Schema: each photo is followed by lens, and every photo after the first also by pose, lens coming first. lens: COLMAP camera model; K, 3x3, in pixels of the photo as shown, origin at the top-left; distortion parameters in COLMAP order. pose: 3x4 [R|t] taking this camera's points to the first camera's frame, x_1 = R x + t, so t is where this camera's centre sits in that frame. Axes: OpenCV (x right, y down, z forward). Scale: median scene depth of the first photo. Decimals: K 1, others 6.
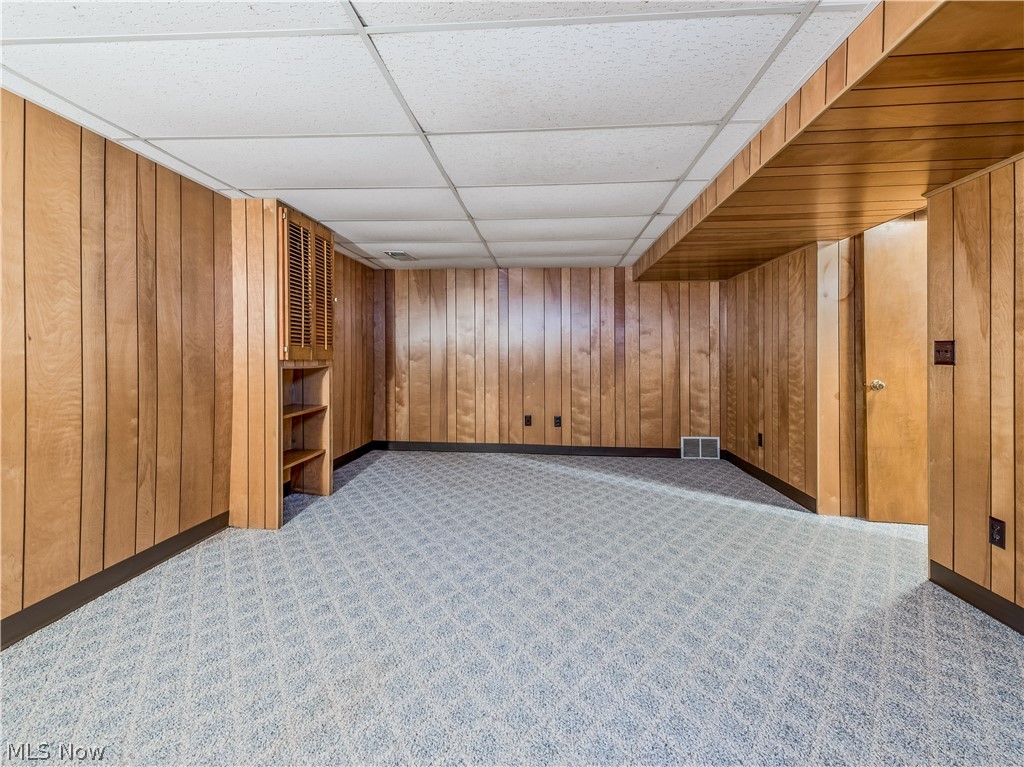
lens RADIAL K [[454.8, 0, 513.9], [0, 454.8, 355.7], [0, 0, 1]] dist [0.014174, -0.003962]
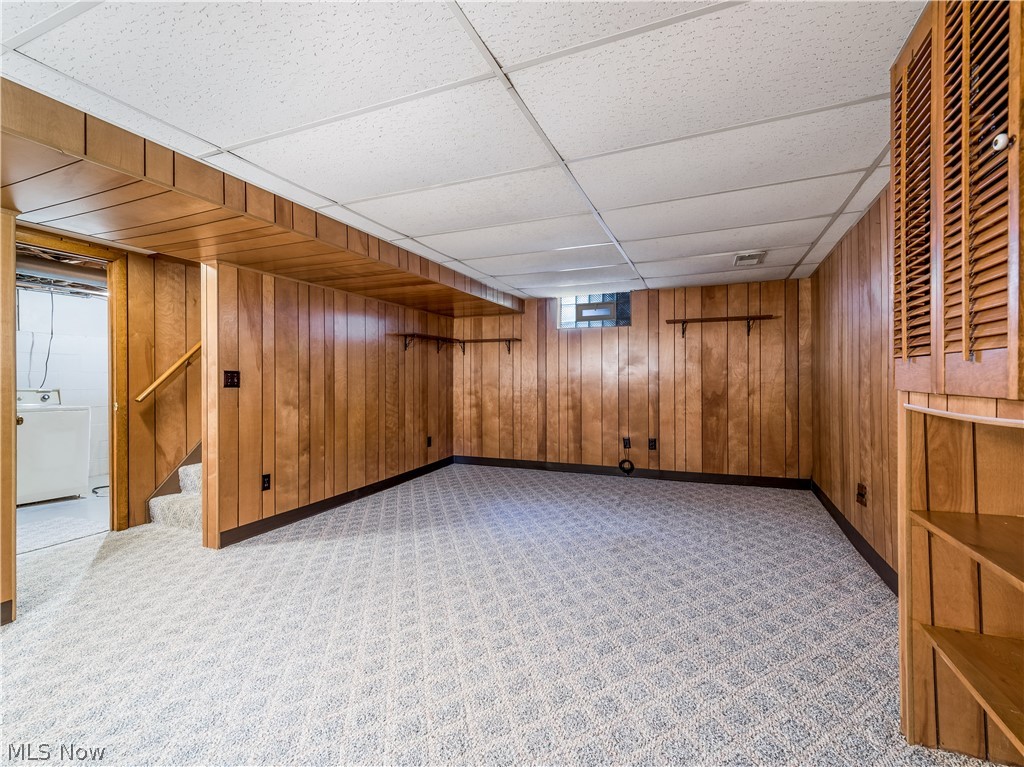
lens RADIAL K [[454.8, 0, 515.5], [0, 454.8, 379.3], [0, 0, 1]] dist [0.014174, -0.003962]
pose [[-0.946116, 0.001166, 0.323826, -0.392763], [0.000517, 0.999998, -0.002089, -0.003479], [-0.323827, -0.001809, -0.946115, 2.261440]]
